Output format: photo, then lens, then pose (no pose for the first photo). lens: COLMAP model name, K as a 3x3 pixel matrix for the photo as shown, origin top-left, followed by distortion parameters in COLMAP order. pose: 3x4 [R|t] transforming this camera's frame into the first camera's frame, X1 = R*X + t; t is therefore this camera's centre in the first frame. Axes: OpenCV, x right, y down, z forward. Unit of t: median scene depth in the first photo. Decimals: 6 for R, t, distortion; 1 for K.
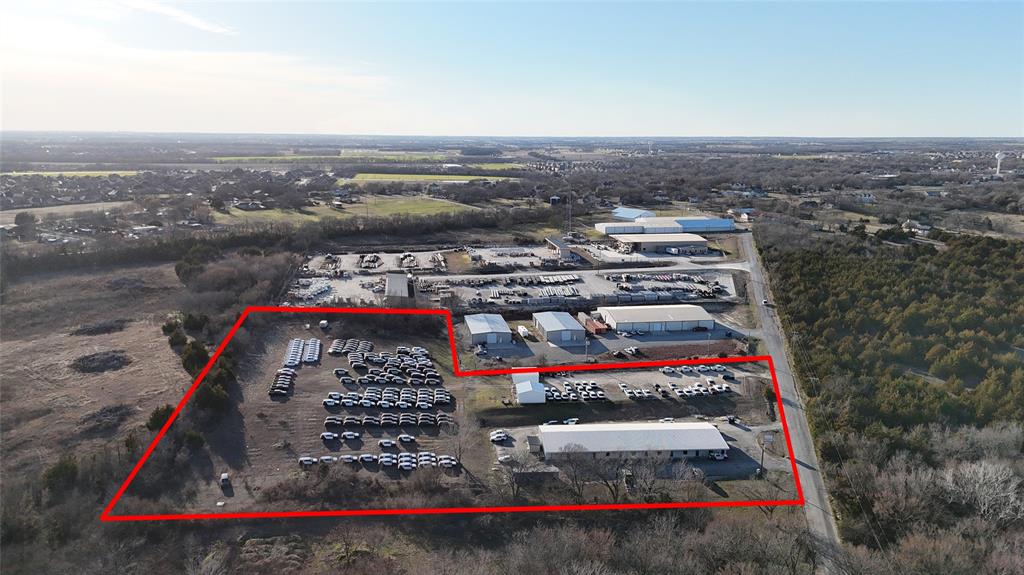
lens RADIAL K [[696.9, 0, 512.0], [0, 696.9, 287.5], [0, 0, 1]] dist [0.096617, -0.109749]
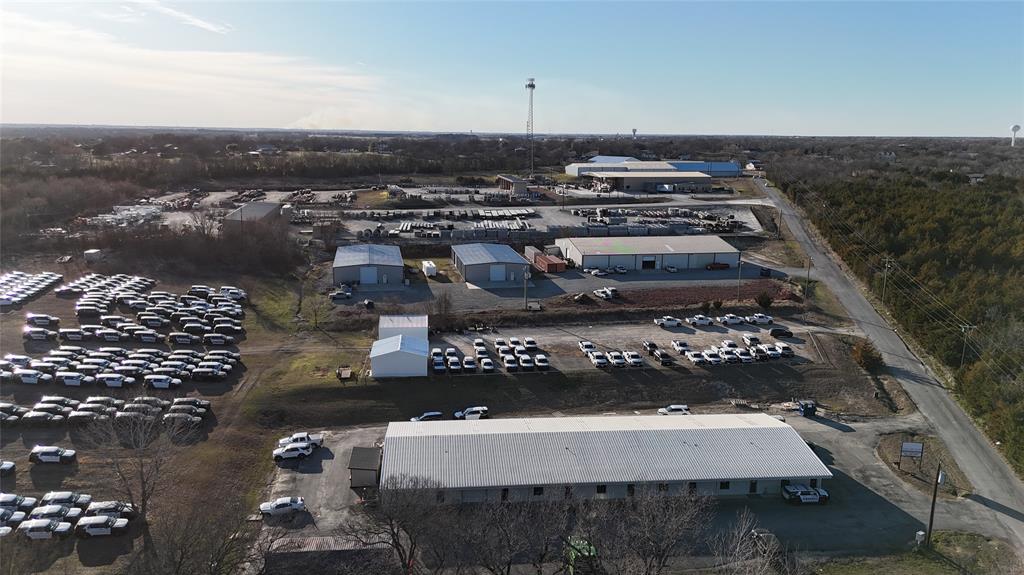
lens RADIAL K [[696.9, 0, 512.0], [0, 696.9, 287.5], [0, 0, 1]] dist [0.096617, -0.109749]
pose [[0.999717, 0.002407, 0.023678, 0.080910], [-0.002425, 0.999997, 0.000717, 0.086364], [-0.023677, -0.000775, 0.999719, 0.428986]]
